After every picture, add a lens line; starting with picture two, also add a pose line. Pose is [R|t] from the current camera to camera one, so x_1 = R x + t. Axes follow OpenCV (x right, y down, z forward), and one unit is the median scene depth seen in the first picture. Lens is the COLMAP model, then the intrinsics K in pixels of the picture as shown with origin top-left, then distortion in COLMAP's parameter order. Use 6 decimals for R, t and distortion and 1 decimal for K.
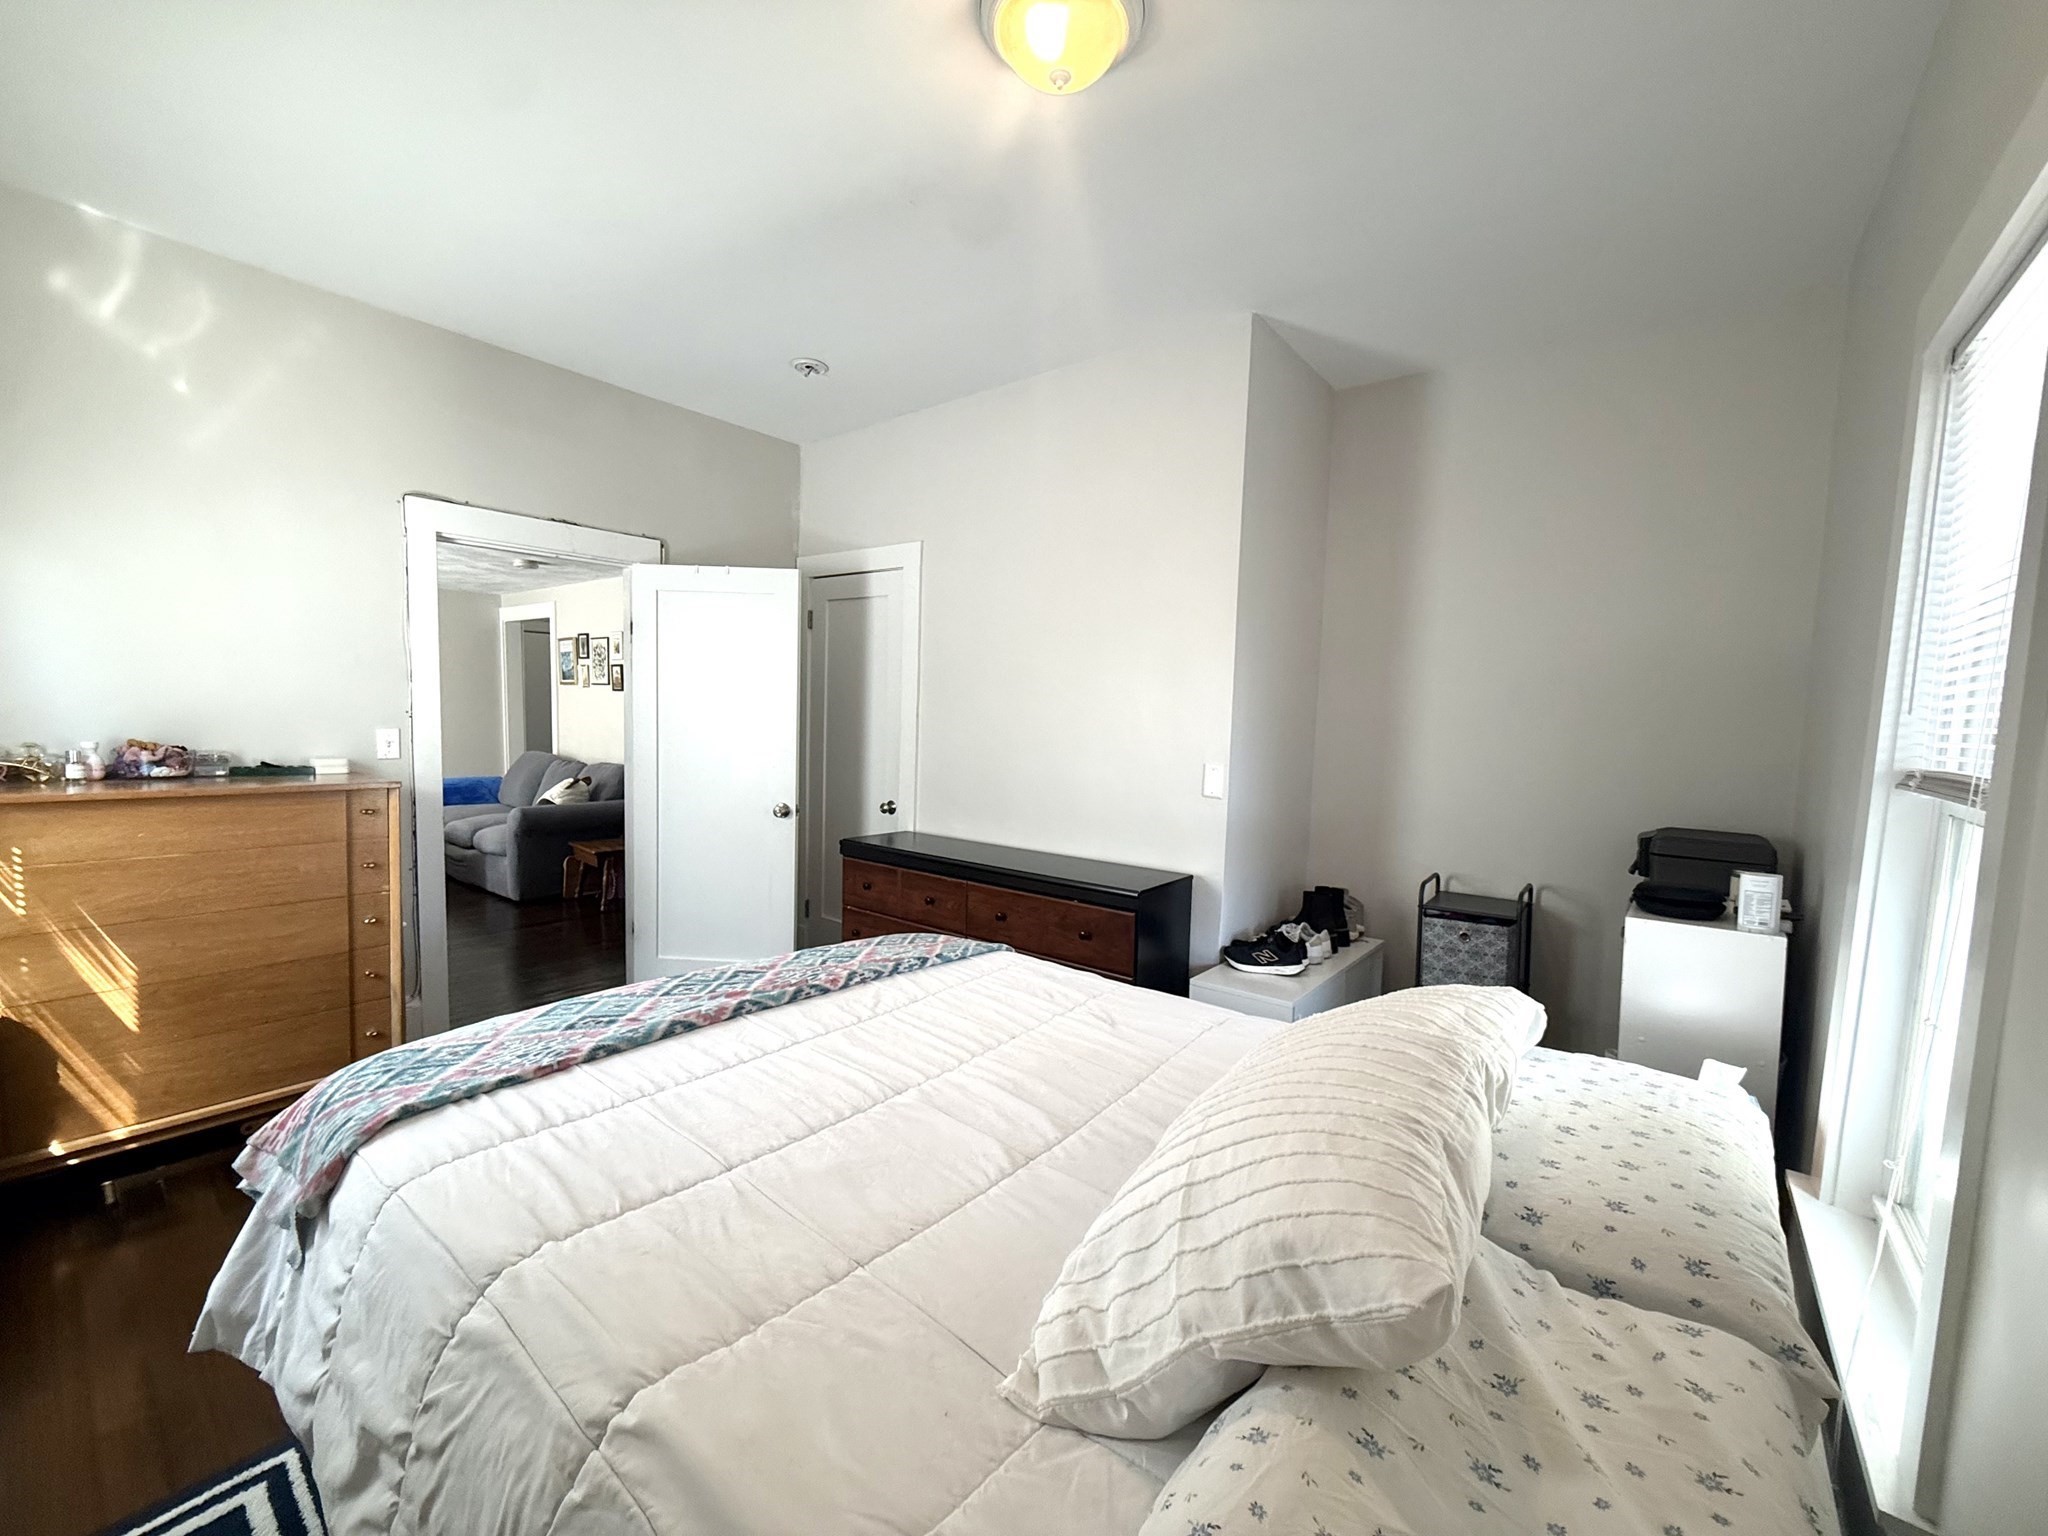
lens RADIAL K [[818.1, 0, 1024.0], [0, 818.1, 768.0], [0, 0, 1]] dist [-0.001783, -0.000175]
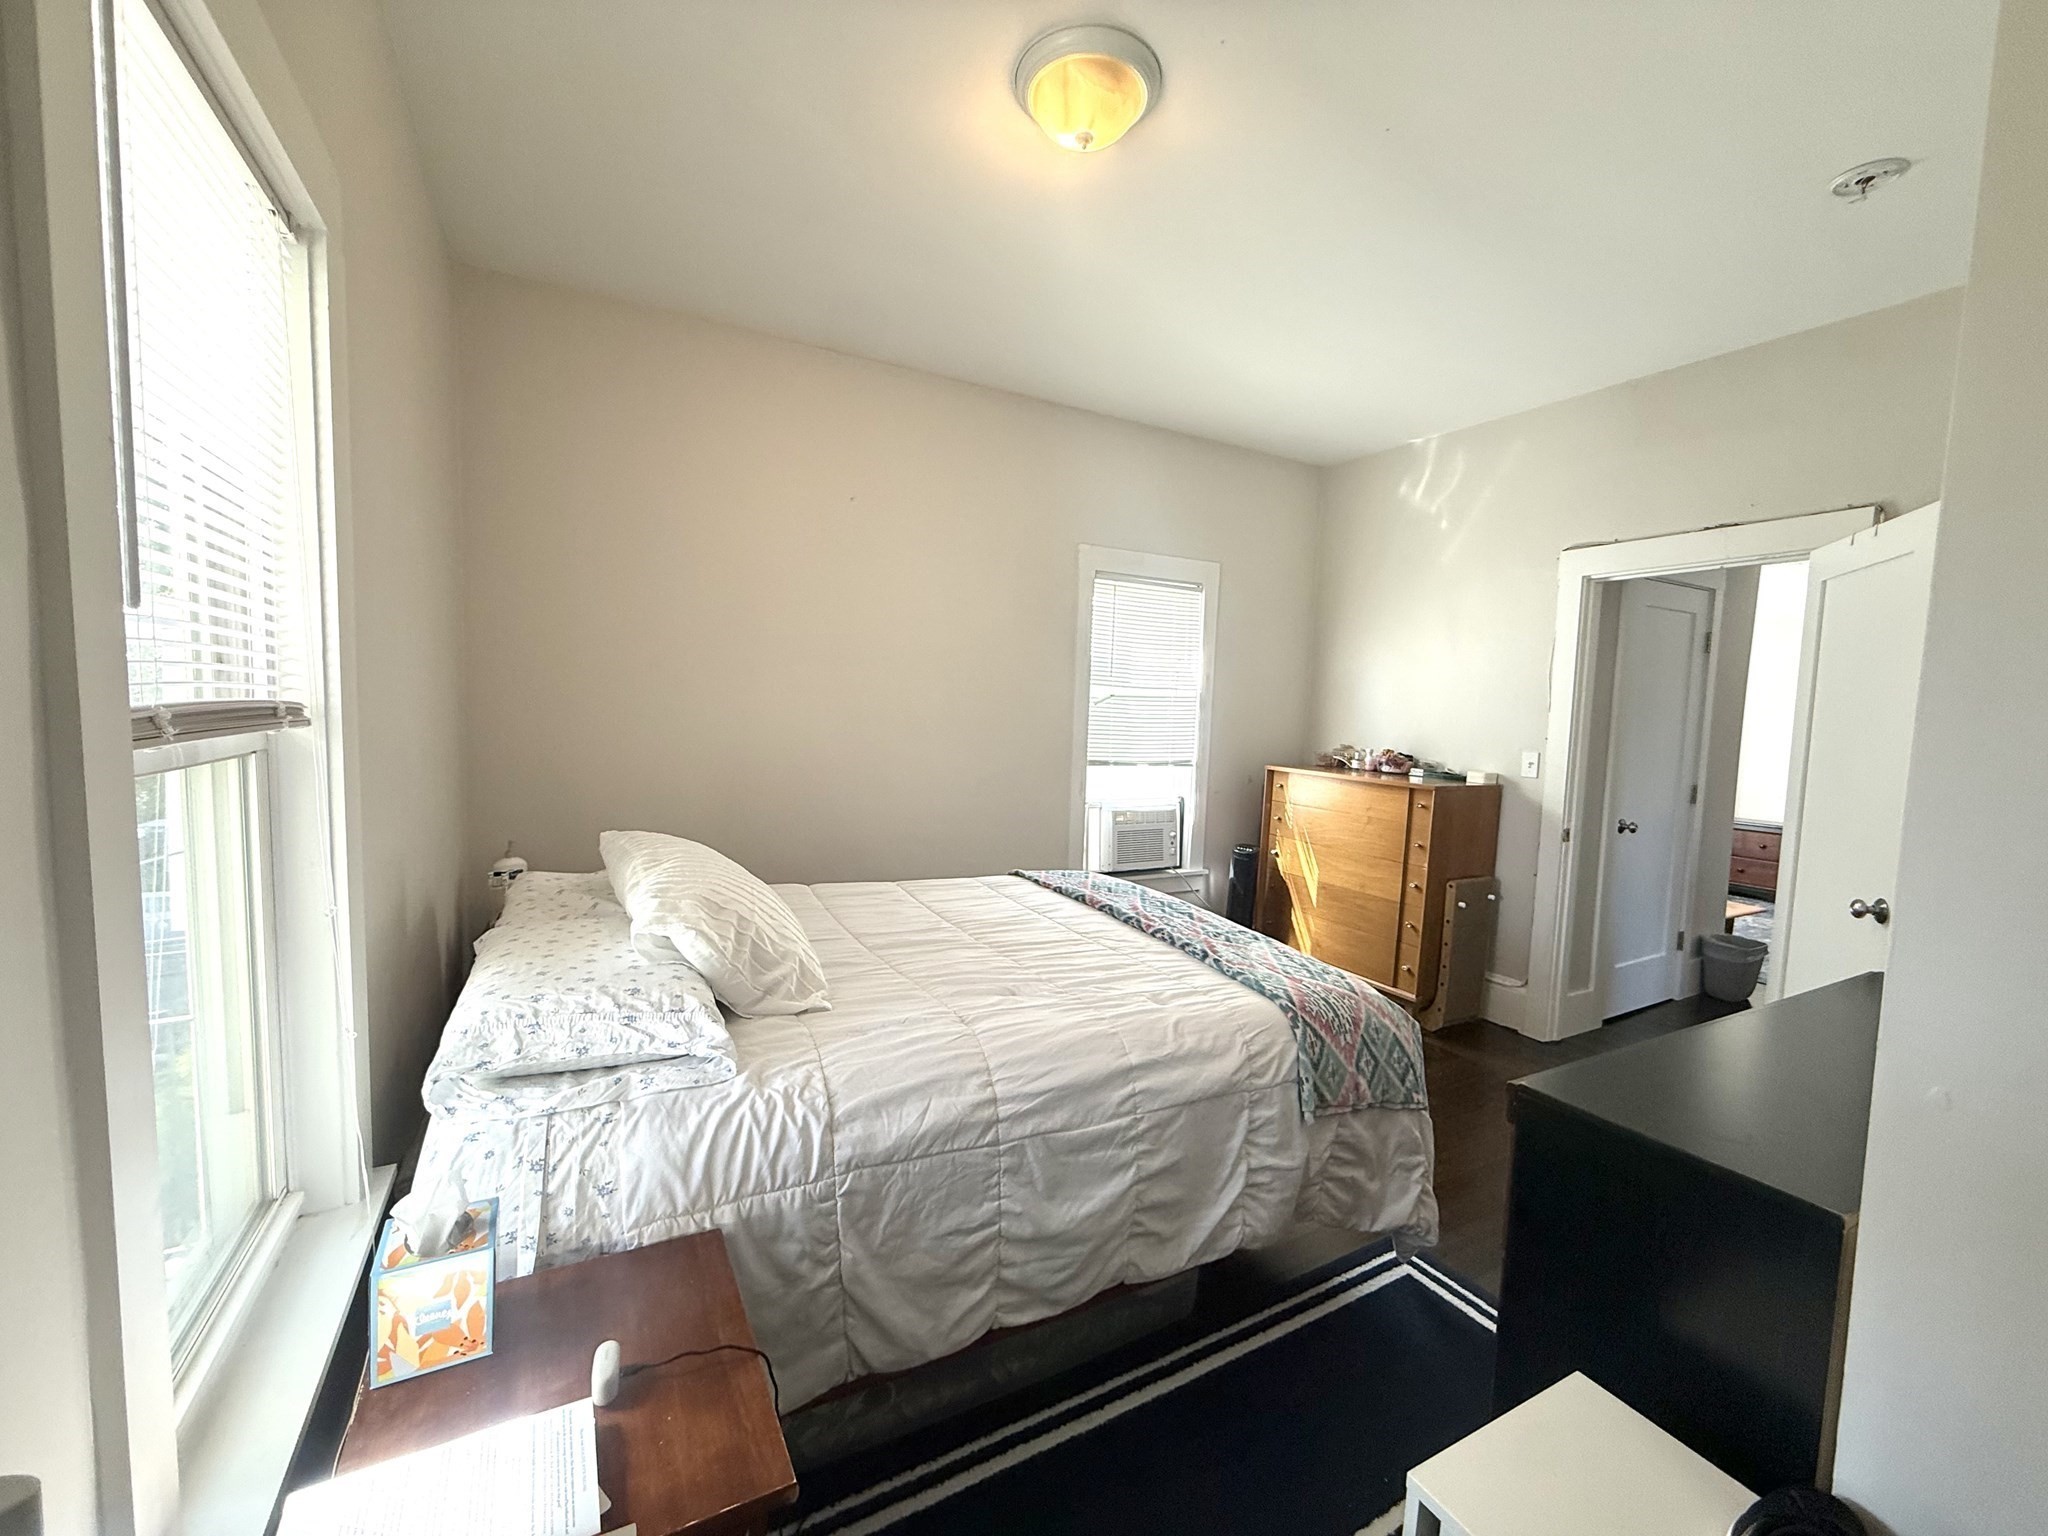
lens RADIAL K [[813.3, 0, 1020.4], [0, 813.3, 765.6], [0, 0, 1]] dist [-0.000170, 0.000070]
pose [[-0.386036, 0.024067, -0.922170, 0.773082], [-0.115982, 0.990461, 0.074402, -0.041302], [0.915163, 0.135677, -0.379563, 0.994896]]
